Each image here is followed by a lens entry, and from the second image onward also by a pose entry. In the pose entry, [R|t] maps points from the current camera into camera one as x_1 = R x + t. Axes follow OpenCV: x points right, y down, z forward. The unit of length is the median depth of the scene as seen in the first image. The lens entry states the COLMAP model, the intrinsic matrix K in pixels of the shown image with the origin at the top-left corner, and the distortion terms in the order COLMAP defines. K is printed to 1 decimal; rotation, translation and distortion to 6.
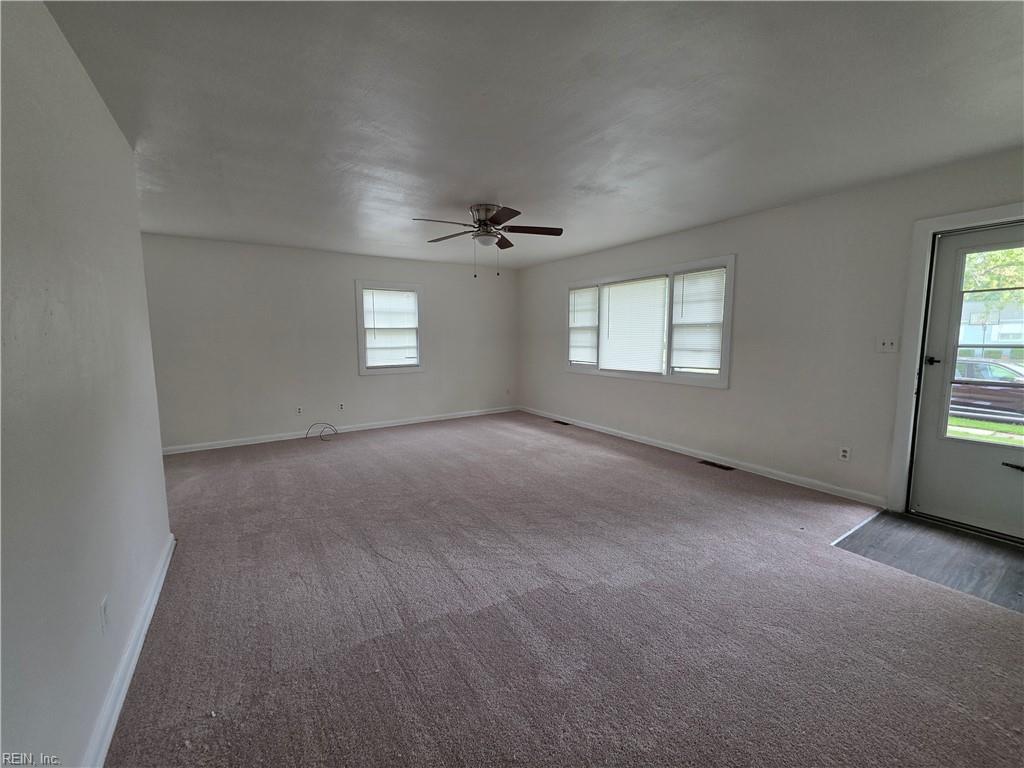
lens RADIAL K [[409.3, 0, 499.5], [0, 409.3, 383.2], [0, 0, 1]] dist [0.001402, 0.000475]
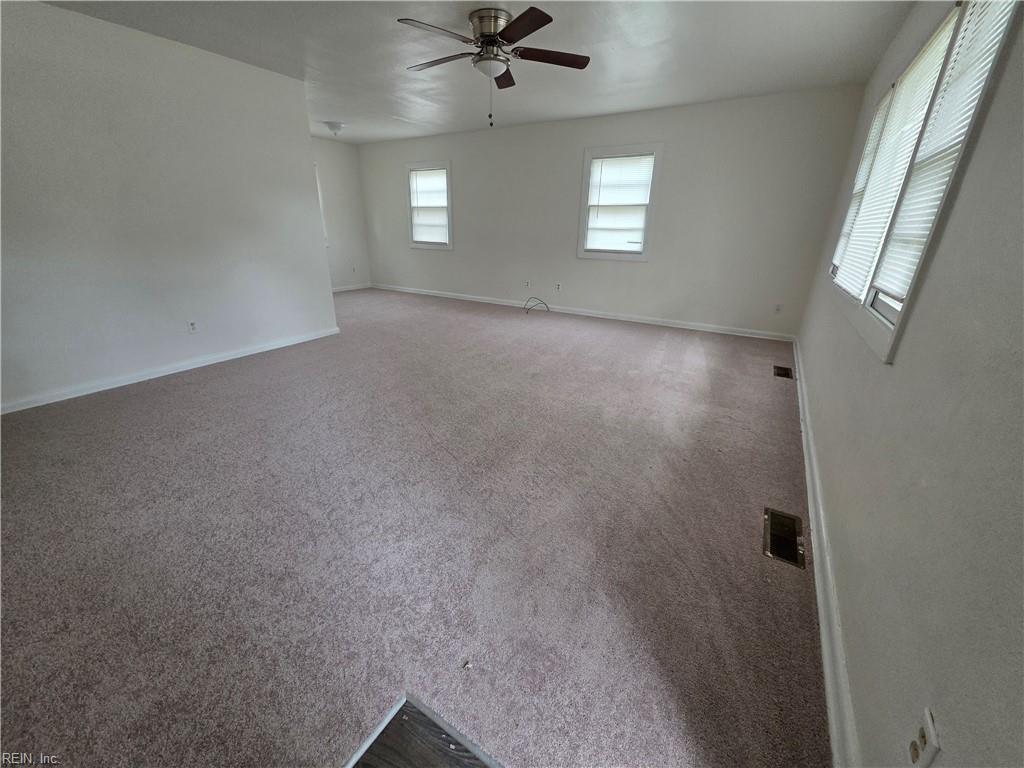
lens RADIAL K [[413.9, 0, 500.2], [0, 413.9, 385.1], [0, 0, 1]] dist [0.000844, -0.000224]
pose [[0.422498, 0.349140, -0.836419, 0.648162], [-0.108360, 0.935668, 0.335833, -0.057775], [0.899863, -0.051254, 0.433150, 0.478200]]
